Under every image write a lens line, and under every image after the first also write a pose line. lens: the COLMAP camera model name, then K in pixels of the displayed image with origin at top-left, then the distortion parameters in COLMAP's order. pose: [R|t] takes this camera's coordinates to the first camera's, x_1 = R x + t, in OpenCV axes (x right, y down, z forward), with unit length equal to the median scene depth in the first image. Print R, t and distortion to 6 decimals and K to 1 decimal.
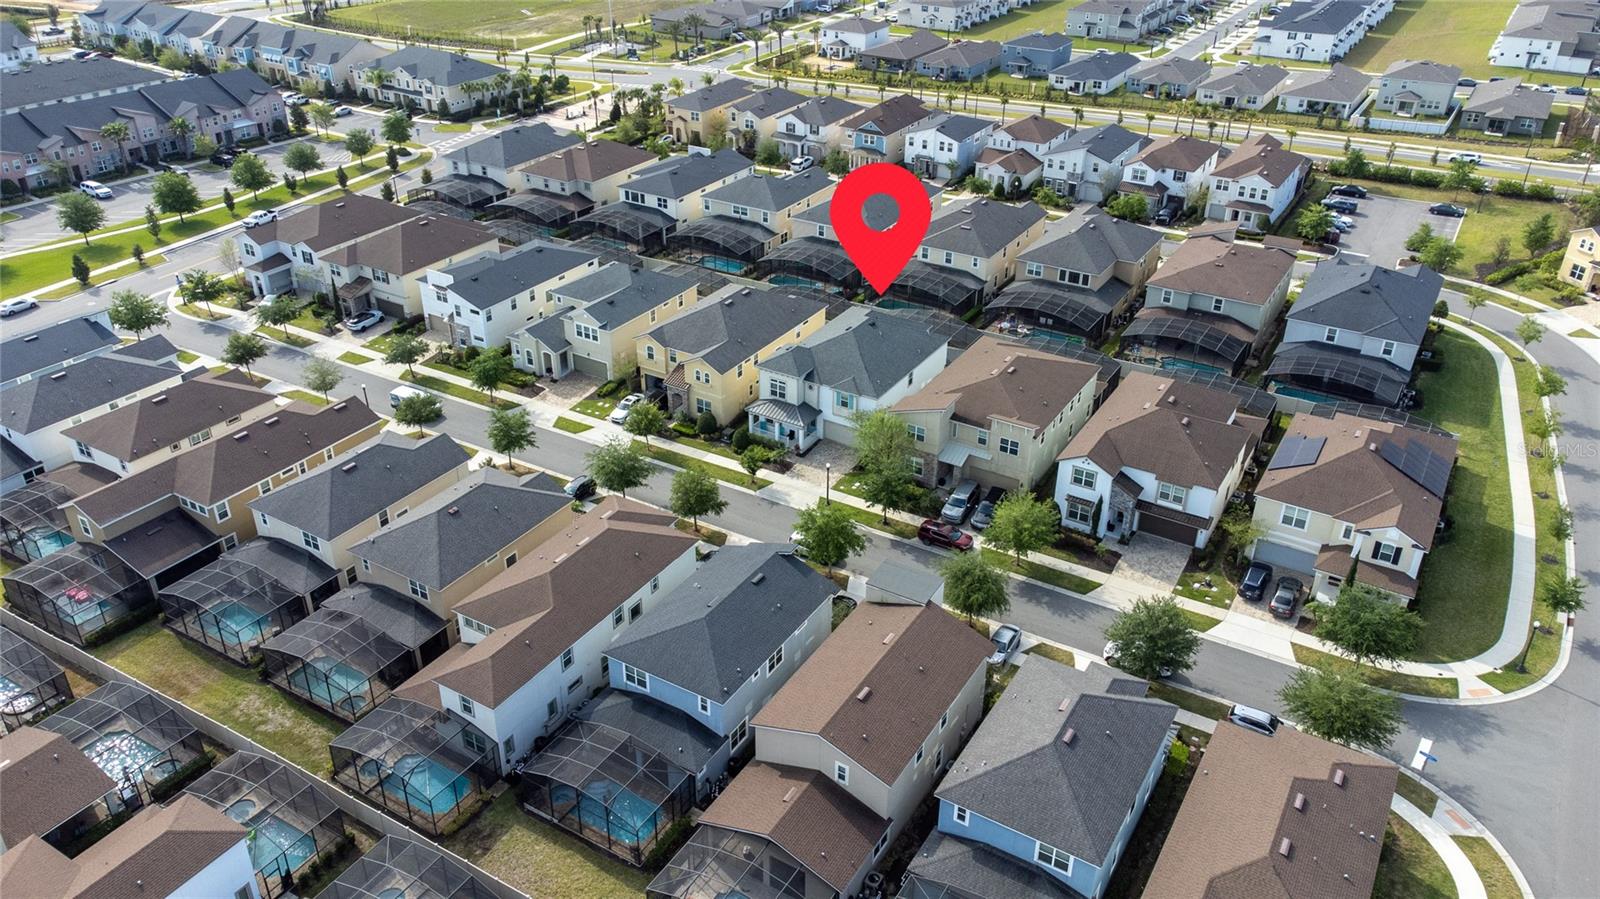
lens RADIAL K [[1211.3, 0, 800.0], [0, 1211.3, 449.5], [0, 0, 1]] dist [0.008899, 0.111914]
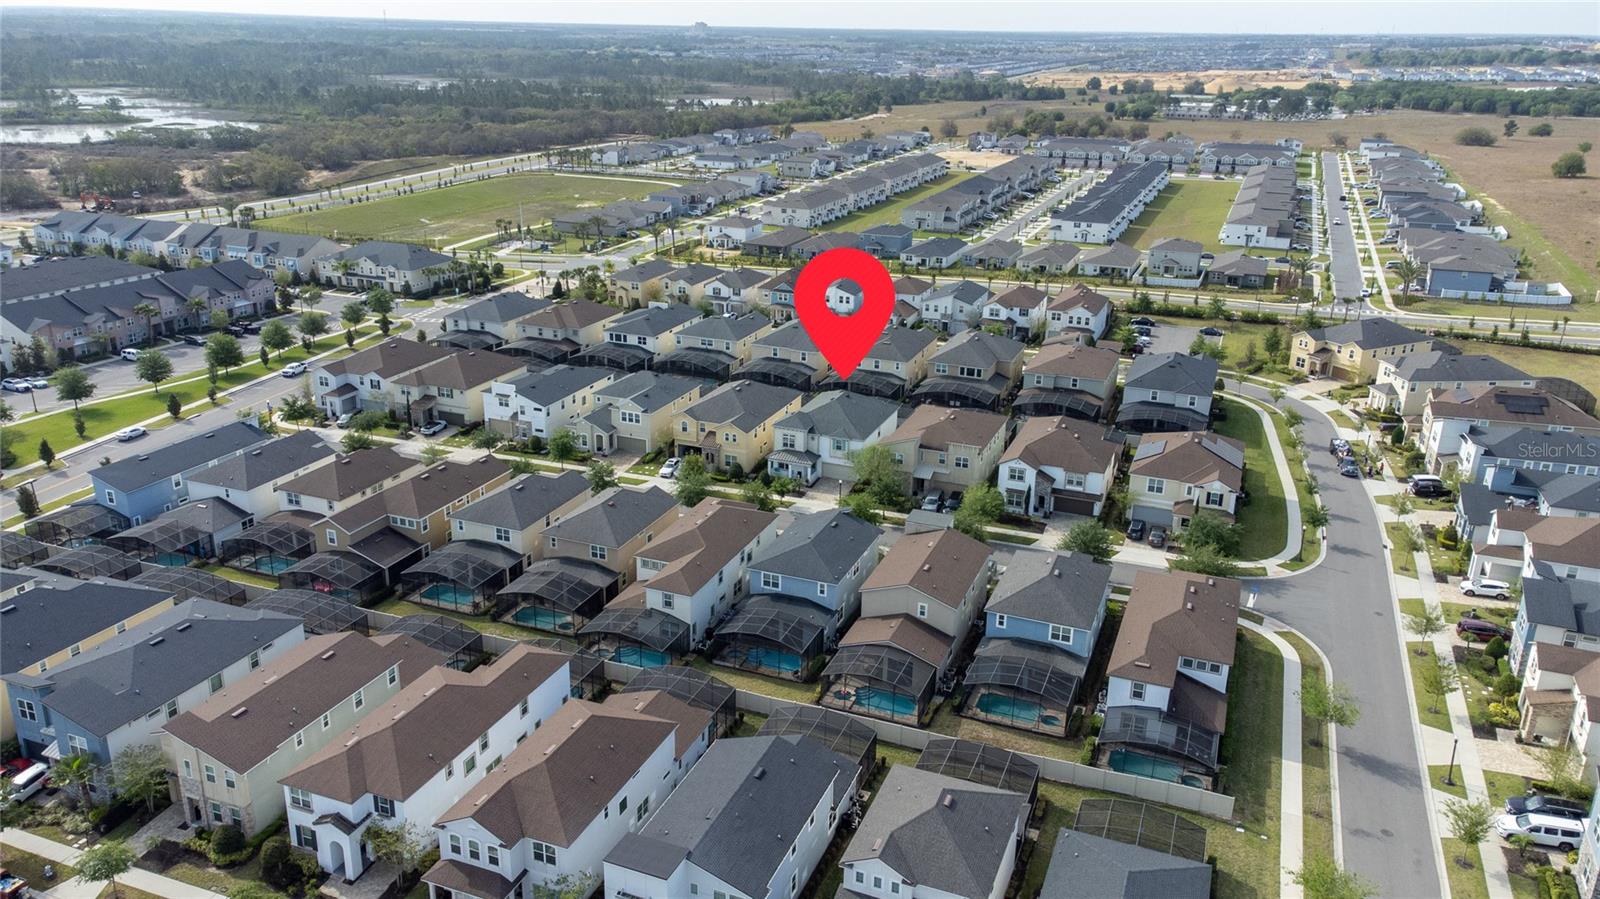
lens RADIAL K [[1189.9, 0, 800.0], [0, 1189.9, 449.5], [0, 0, 1]] dist [0.057483, 0.002690]
pose [[0.986671, -0.045267, 0.156303, -0.175565], [0.070694, 0.984392, -0.161166, 0.144447], [-0.146568, 0.170068, 0.974472, -0.268637]]
